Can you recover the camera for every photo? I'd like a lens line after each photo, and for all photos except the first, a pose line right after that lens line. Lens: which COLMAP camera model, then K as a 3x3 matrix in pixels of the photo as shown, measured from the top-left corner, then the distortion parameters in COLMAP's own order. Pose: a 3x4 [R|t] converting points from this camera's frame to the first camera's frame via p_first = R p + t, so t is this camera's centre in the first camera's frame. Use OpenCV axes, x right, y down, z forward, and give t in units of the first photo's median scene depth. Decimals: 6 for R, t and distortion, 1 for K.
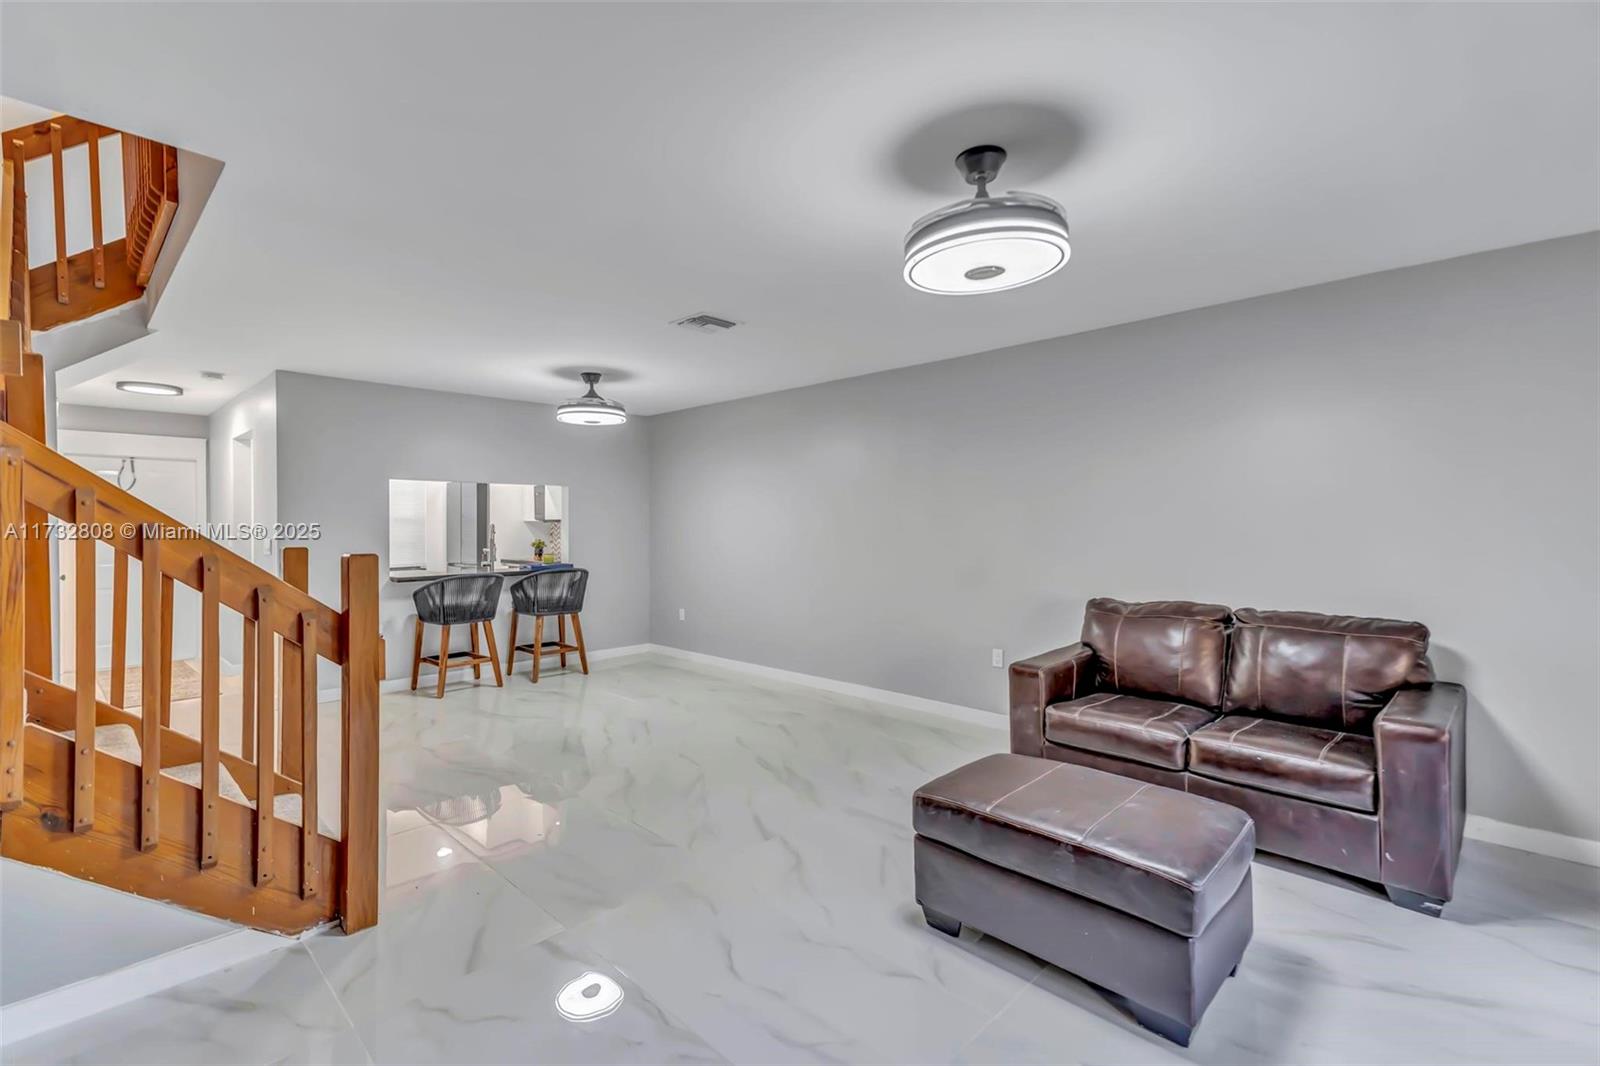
lens RADIAL K [[722.4, 0, 799.6], [0, 722.4, 514.7], [0, 0, 1]] dist [0.000468, -0.000065]
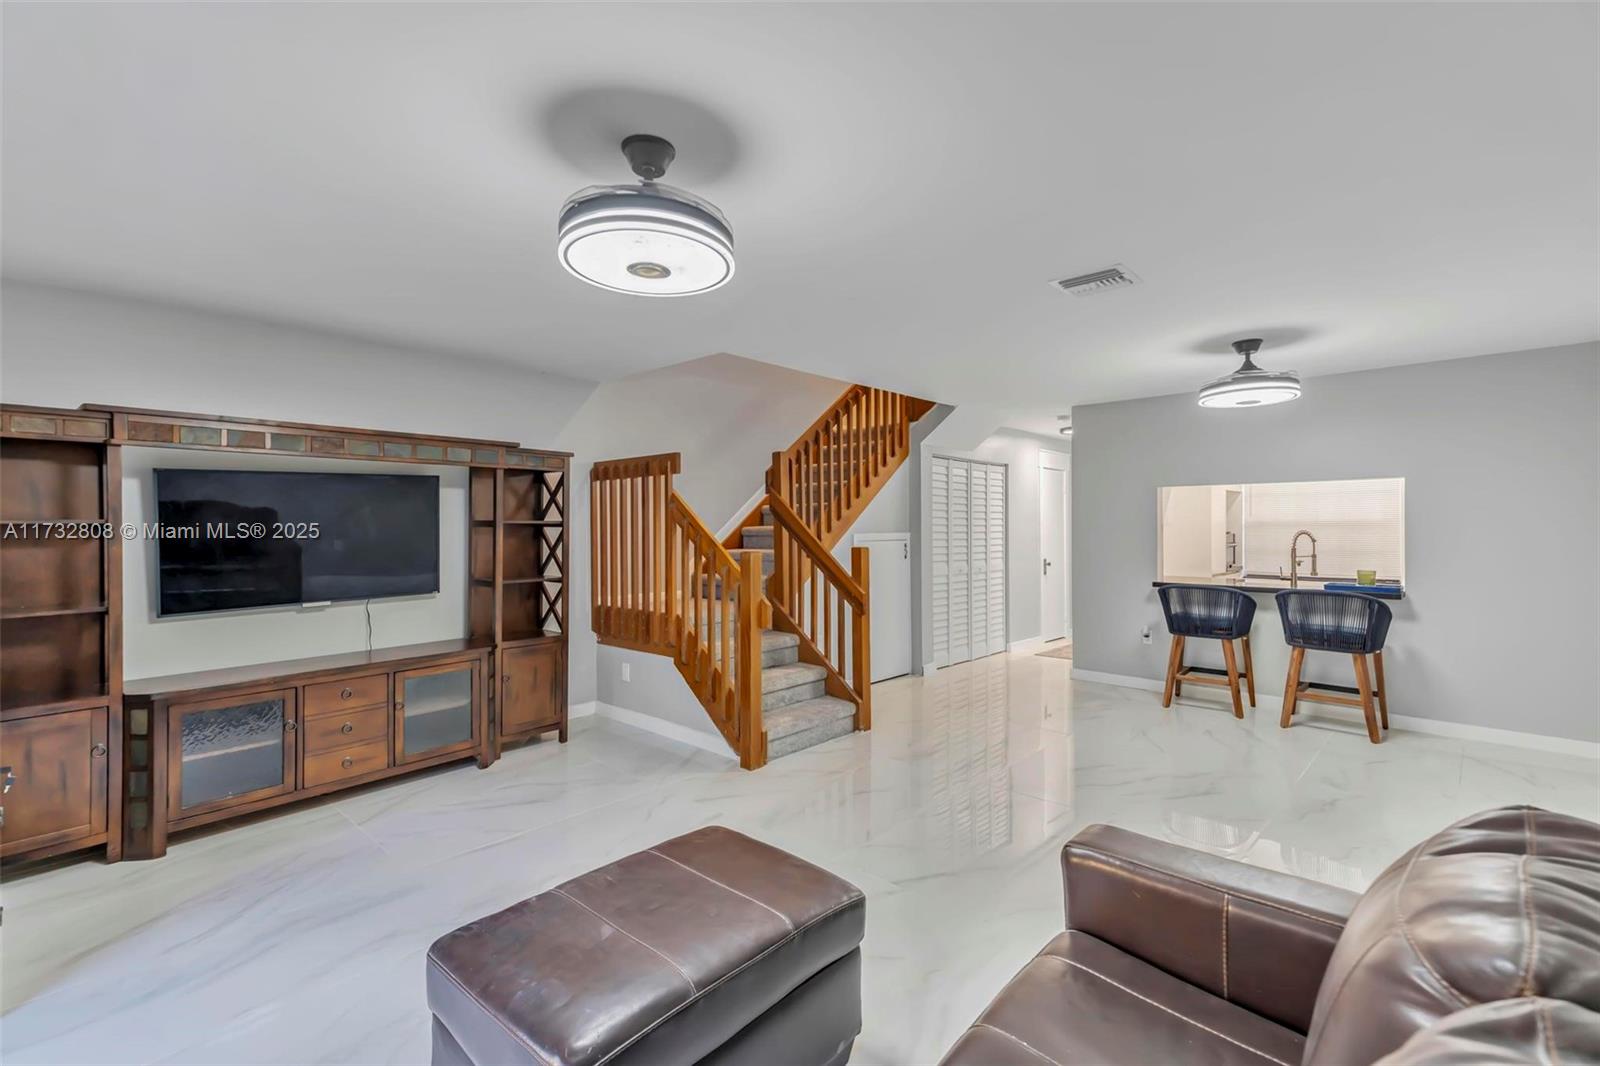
lens RADIAL K [[716.4, 0, 802.2], [0, 716.4, 528.9], [0, 0, 1]] dist [0.024564, 0.000096]
pose [[0.043627, 0.010849, -0.998989, 0.466088], [0.005915, 0.999921, 0.011118, -0.004655], [0.999030, -0.006394, 0.043559, 0.455362]]
